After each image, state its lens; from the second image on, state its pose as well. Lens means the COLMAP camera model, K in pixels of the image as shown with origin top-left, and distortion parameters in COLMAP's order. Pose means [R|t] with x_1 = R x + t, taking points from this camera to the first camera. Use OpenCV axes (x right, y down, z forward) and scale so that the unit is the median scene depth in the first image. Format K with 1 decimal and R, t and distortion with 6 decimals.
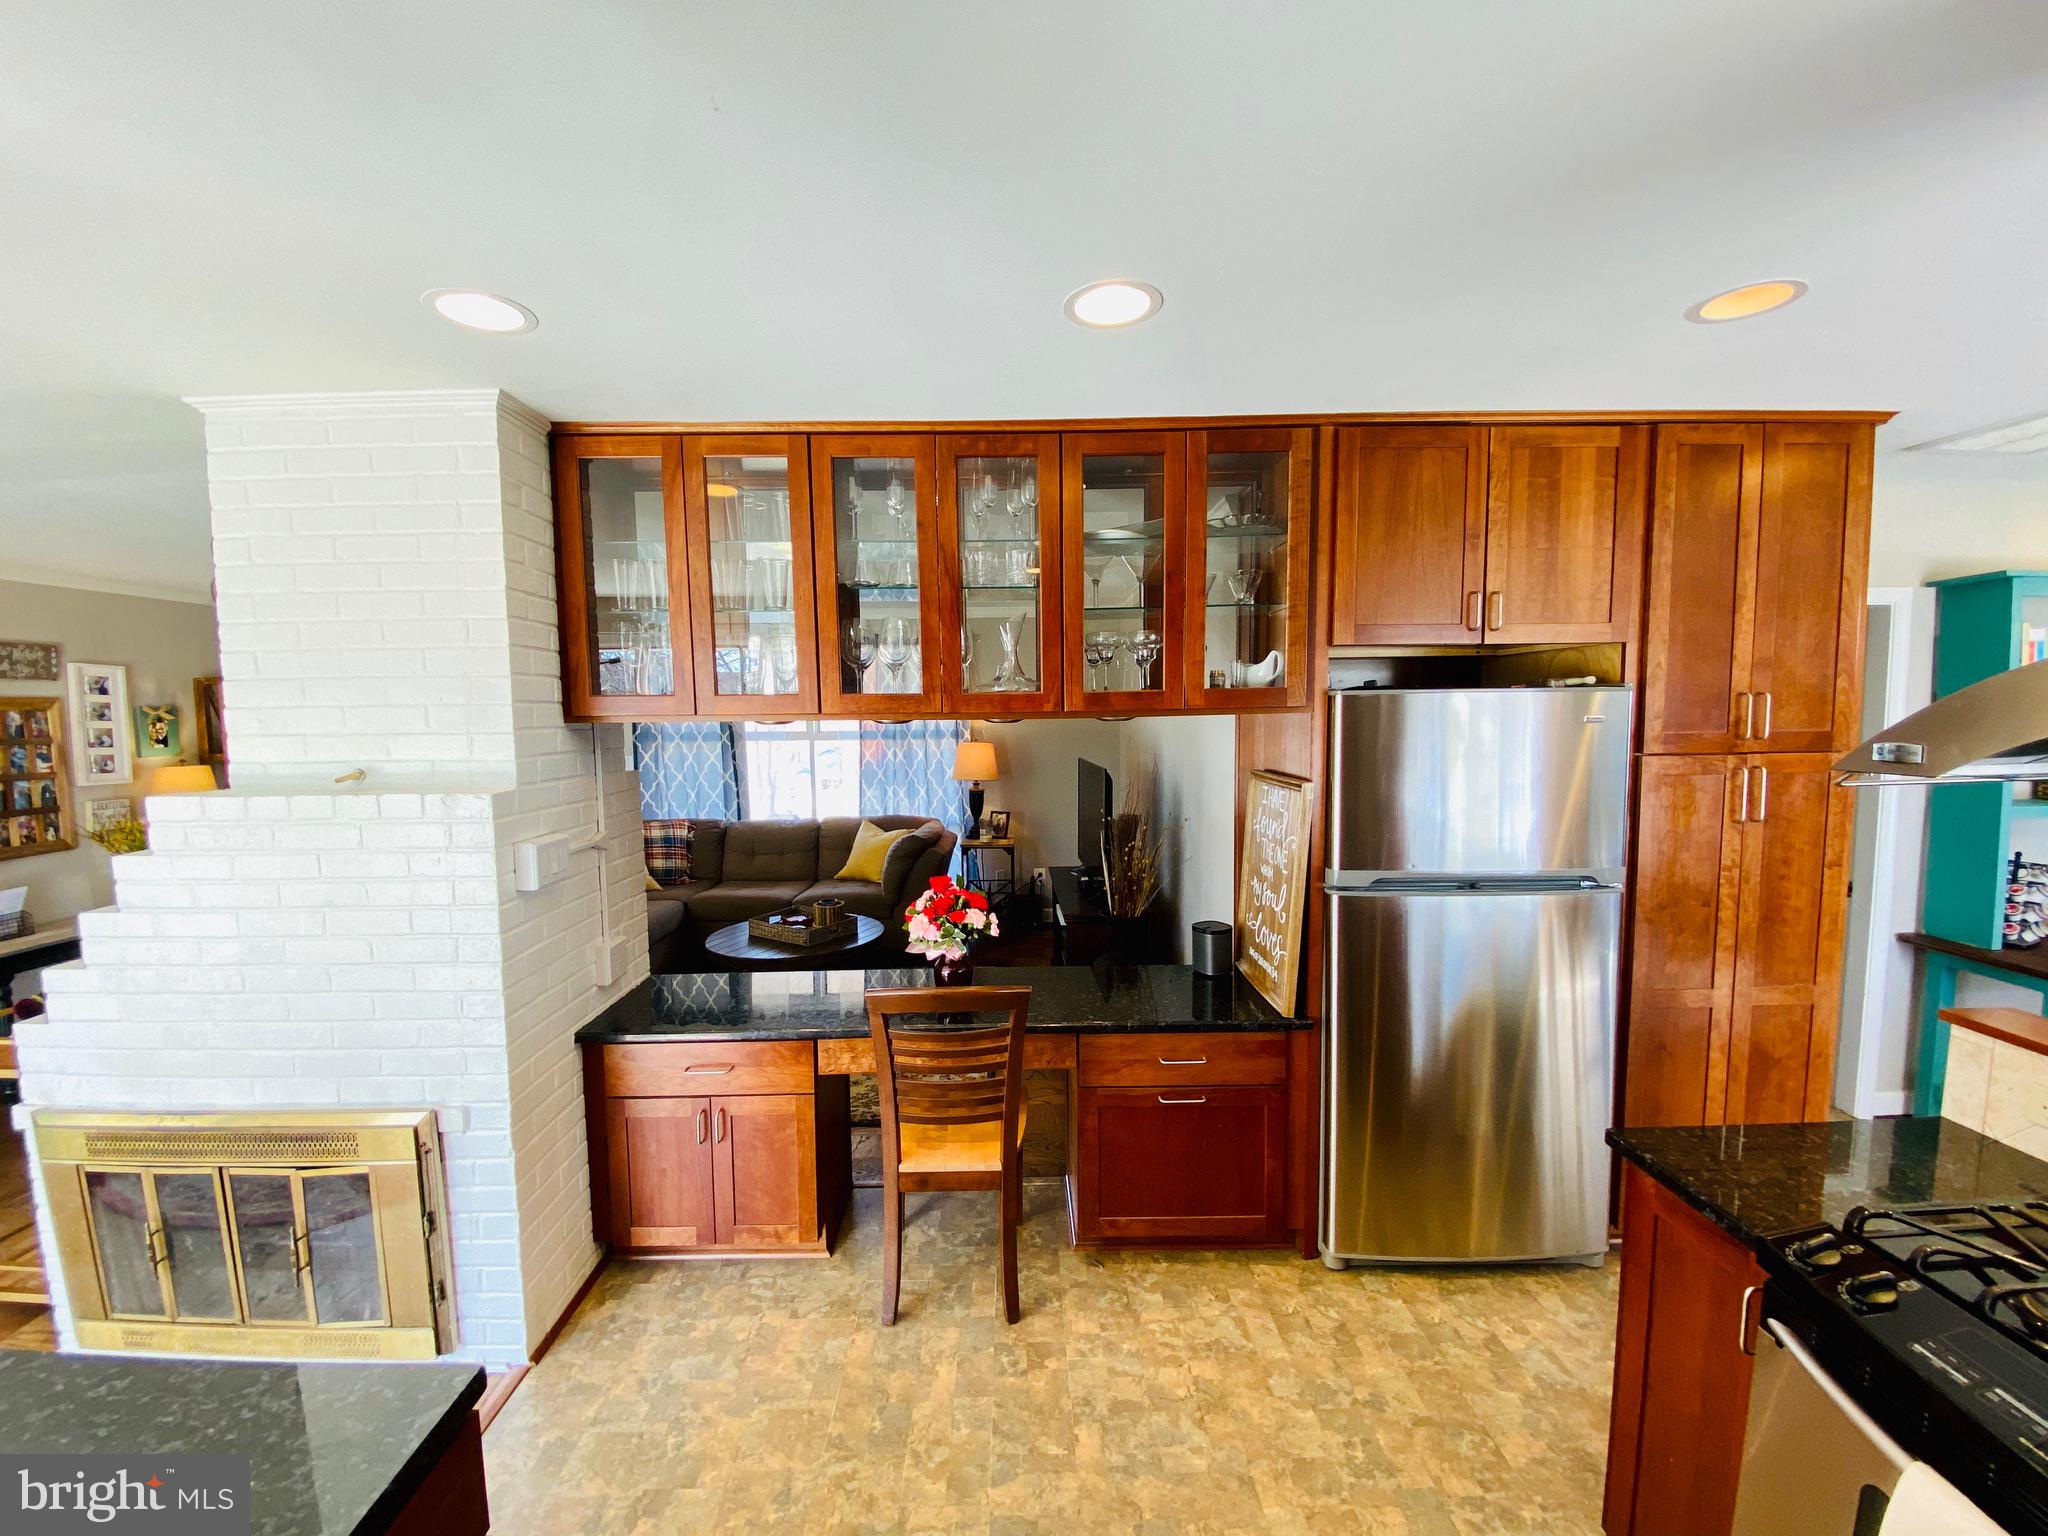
lens RADIAL K [[817.7, 0, 1017.9], [0, 817.7, 774.8], [0, 0, 1]] dist [0.002976, -0.011767]
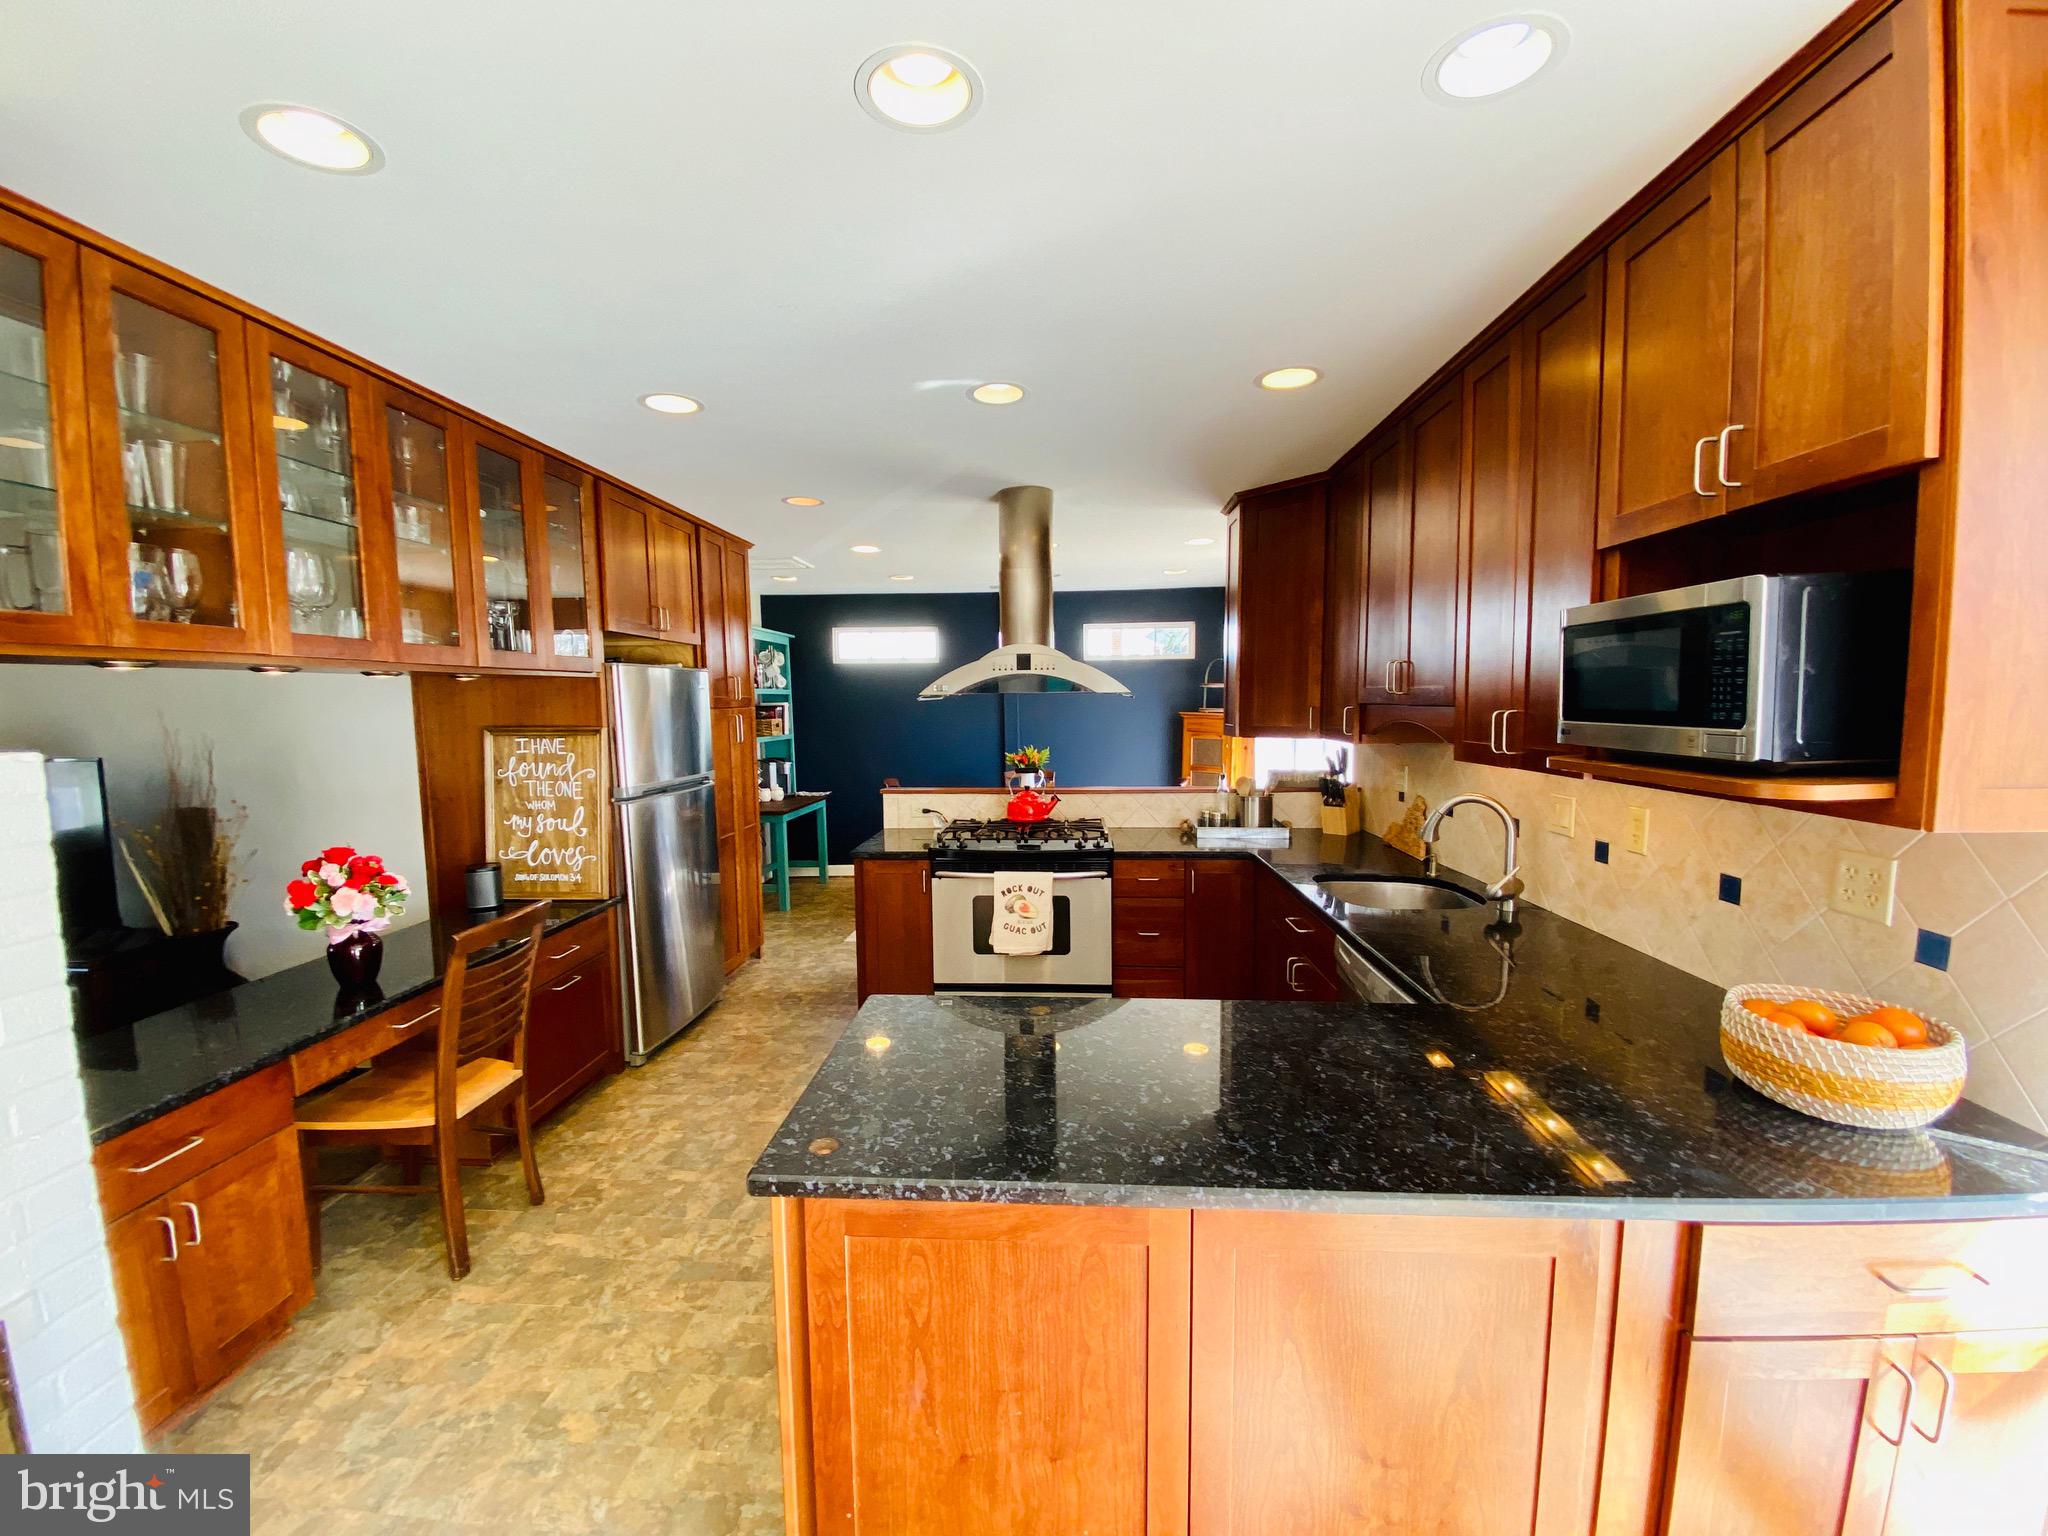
lens RADIAL K [[817.7, 0, 1017.9], [0, 817.7, 774.8], [0, 0, 1]] dist [0.002976, -0.011767]
pose [[0.067020, -0.077764, 0.994717, -1.022175], [0.090430, 0.993328, 0.071562, 0.054066], [-0.993645, 0.085156, 0.073605, 0.198437]]
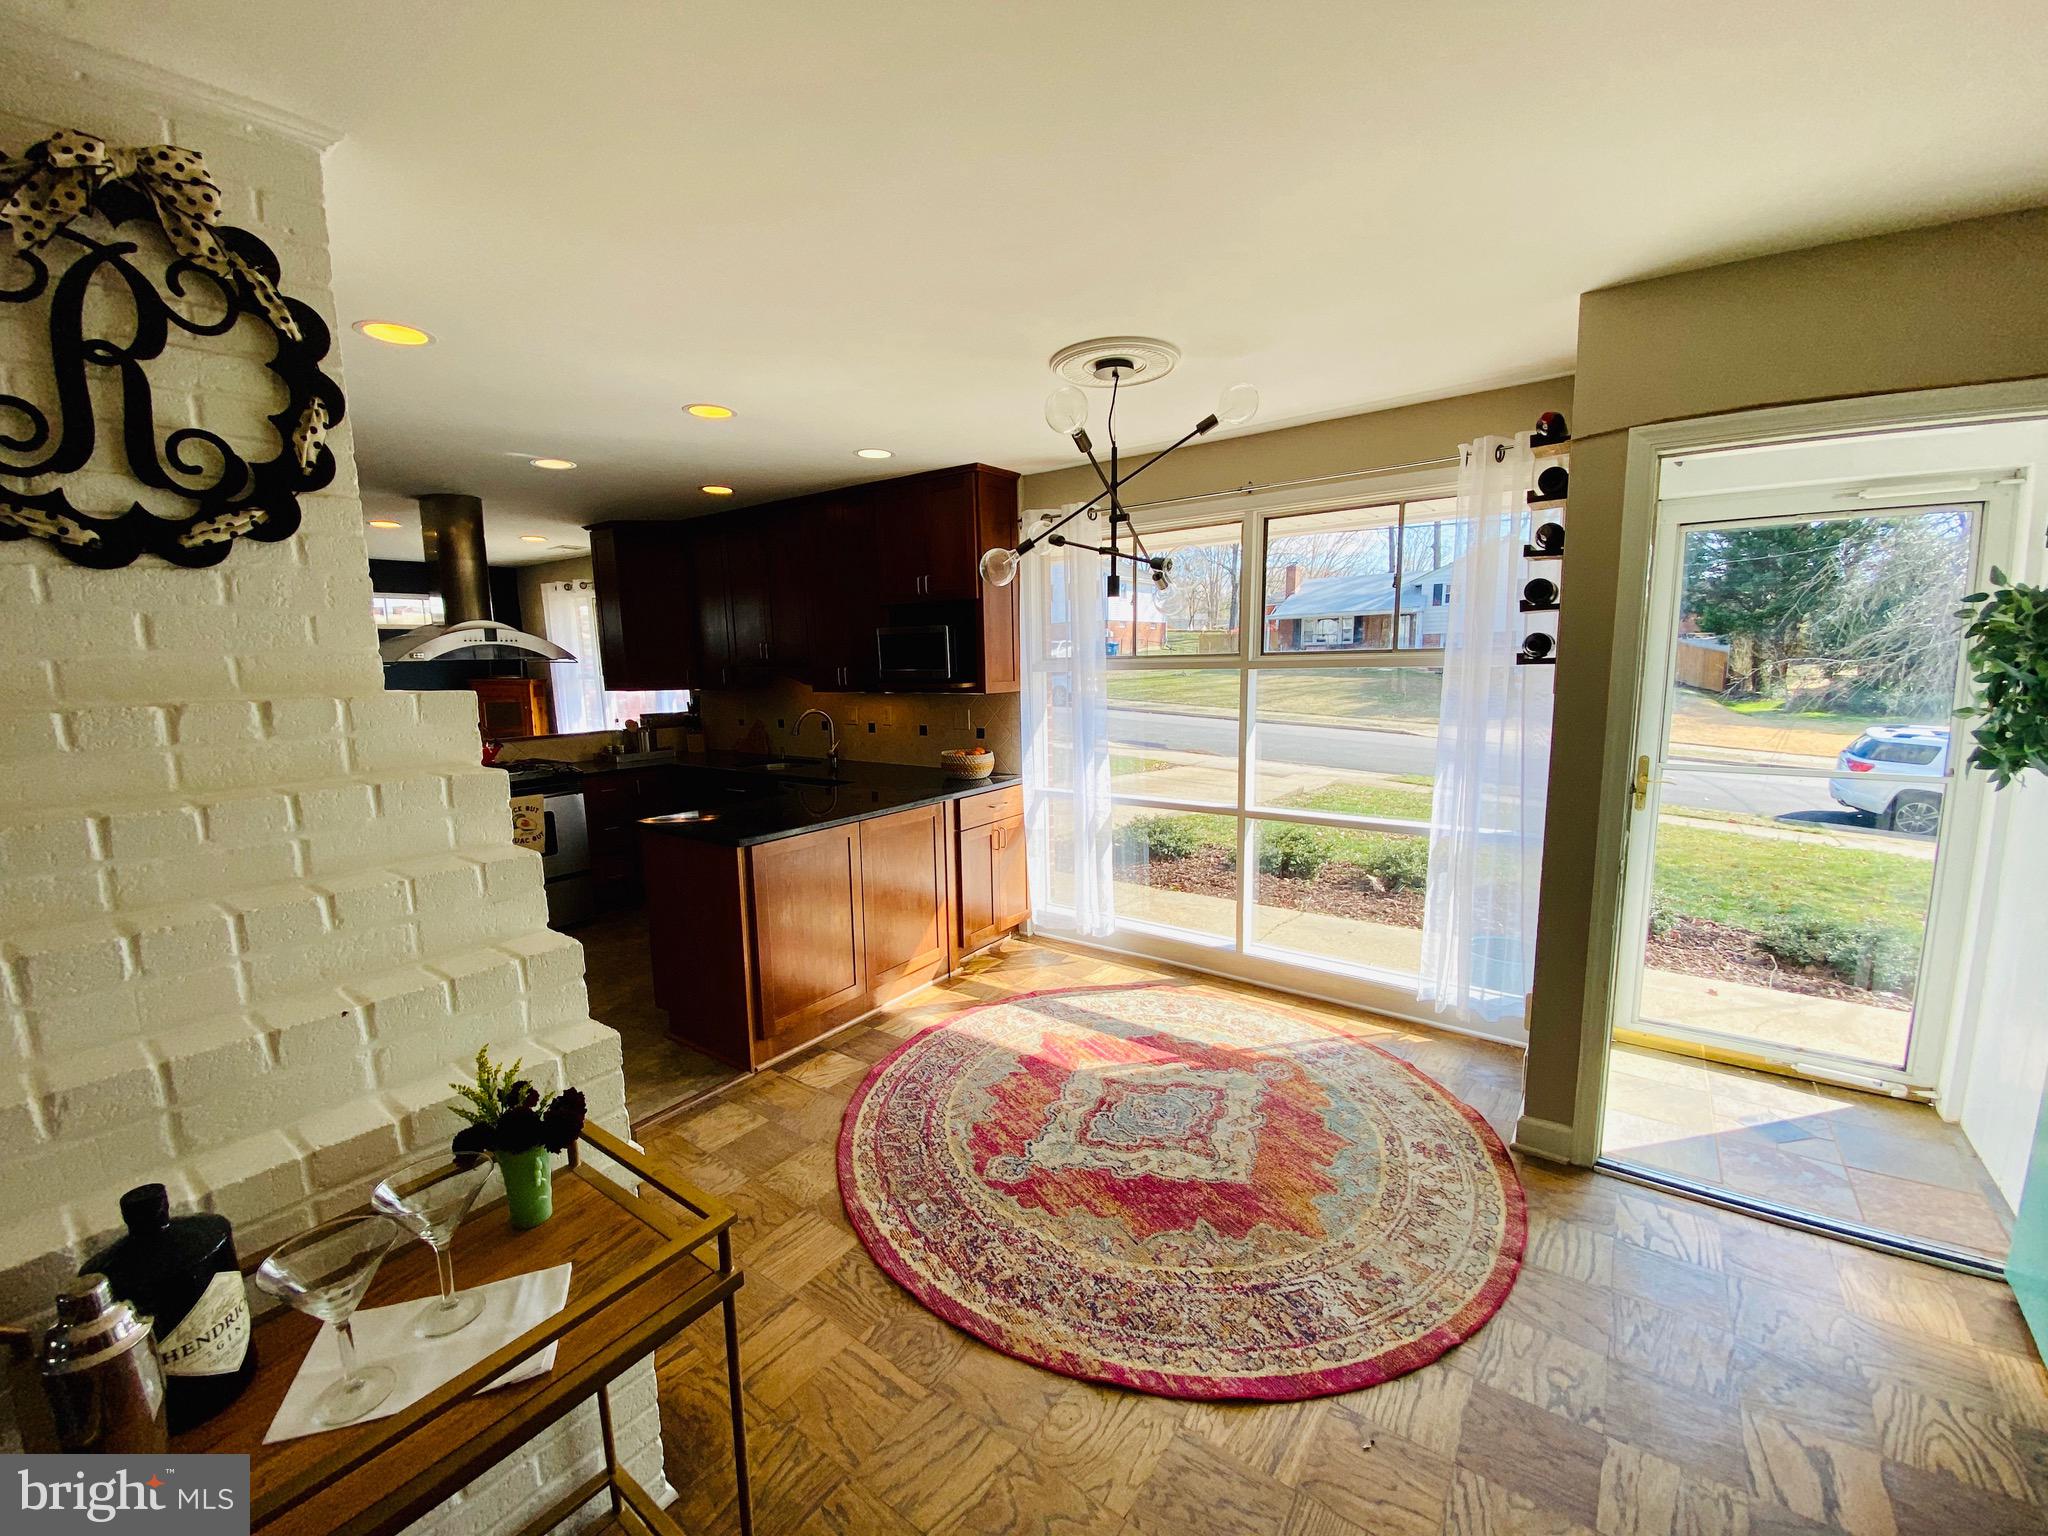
lens RADIAL K [[817.7, 0, 1017.9], [0, 817.7, 774.8], [0, 0, 1]] dist [0.002976, -0.011767]
pose [[-0.811481, -0.053488, 0.581926, -1.669487], [0.075588, 0.977830, 0.195283, -0.008779], [-0.579470, 0.202455, -0.789447, 1.152840]]
